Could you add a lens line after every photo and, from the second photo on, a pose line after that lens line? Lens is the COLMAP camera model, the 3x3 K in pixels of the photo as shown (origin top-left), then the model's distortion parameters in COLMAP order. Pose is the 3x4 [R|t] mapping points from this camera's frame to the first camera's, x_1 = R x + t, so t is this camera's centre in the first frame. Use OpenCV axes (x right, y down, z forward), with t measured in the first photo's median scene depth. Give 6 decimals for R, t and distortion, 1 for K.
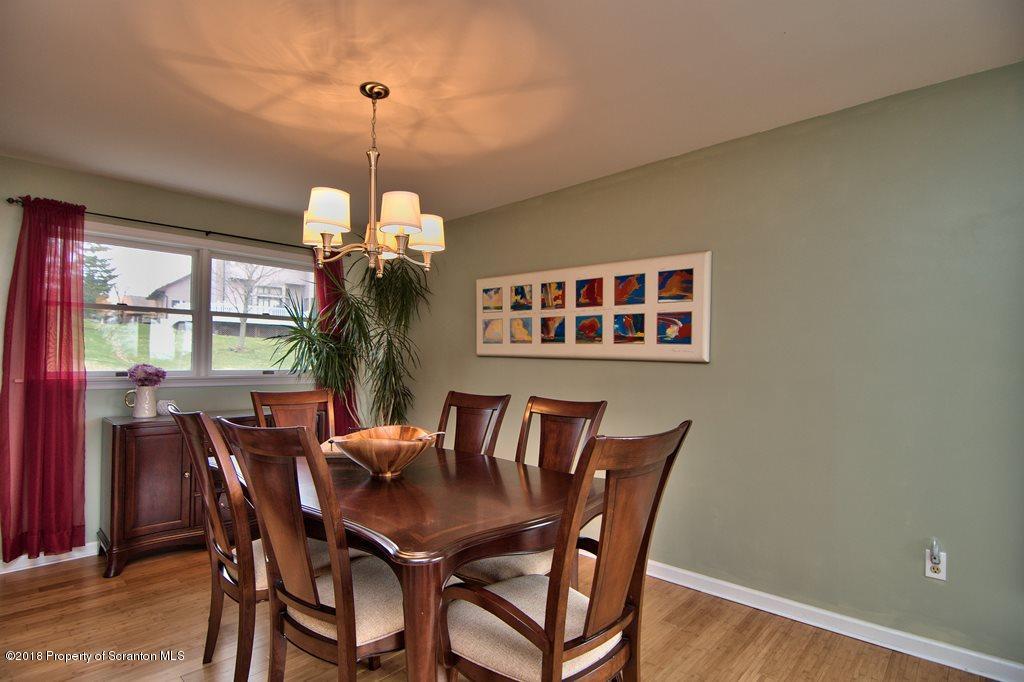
lens RADIAL K [[542.1, 0, 512.0], [0, 542.1, 341.0], [0, 0, 1]] dist [-0.003129, -0.000525]
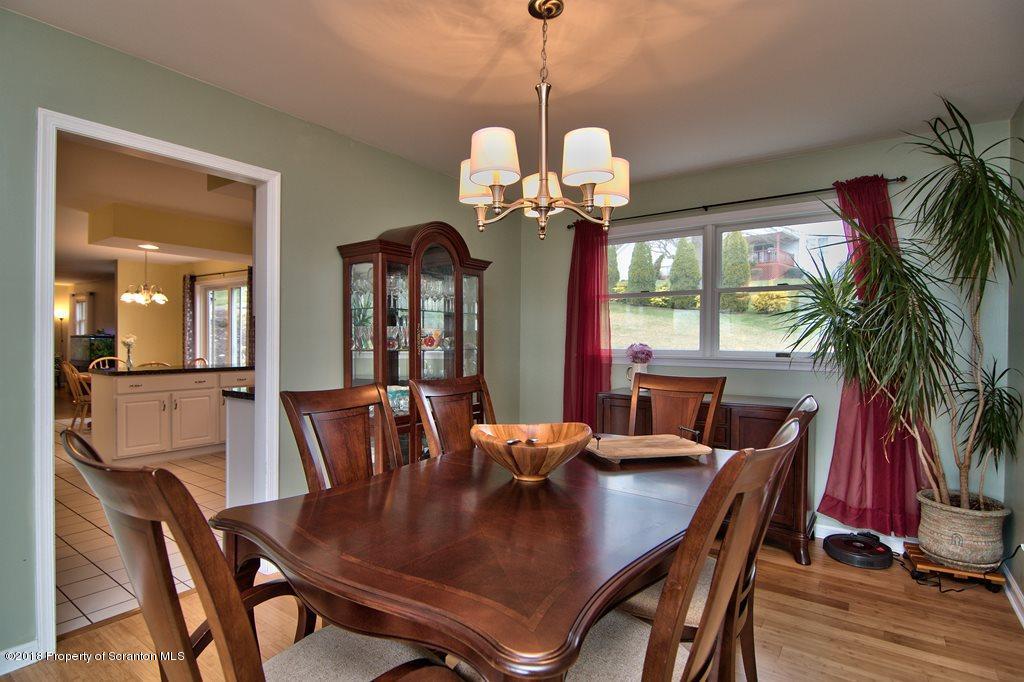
lens RADIAL K [[542.1, 0, 512.0], [0, 542.1, 341.0], [0, 0, 1]] dist [-0.003129, -0.000525]
pose [[0.096611, 0.001656, -0.995321, 0.441566], [0.032562, 0.999458, 0.004823, 0.025630], [0.994789, -0.032876, 0.096504, 0.682653]]
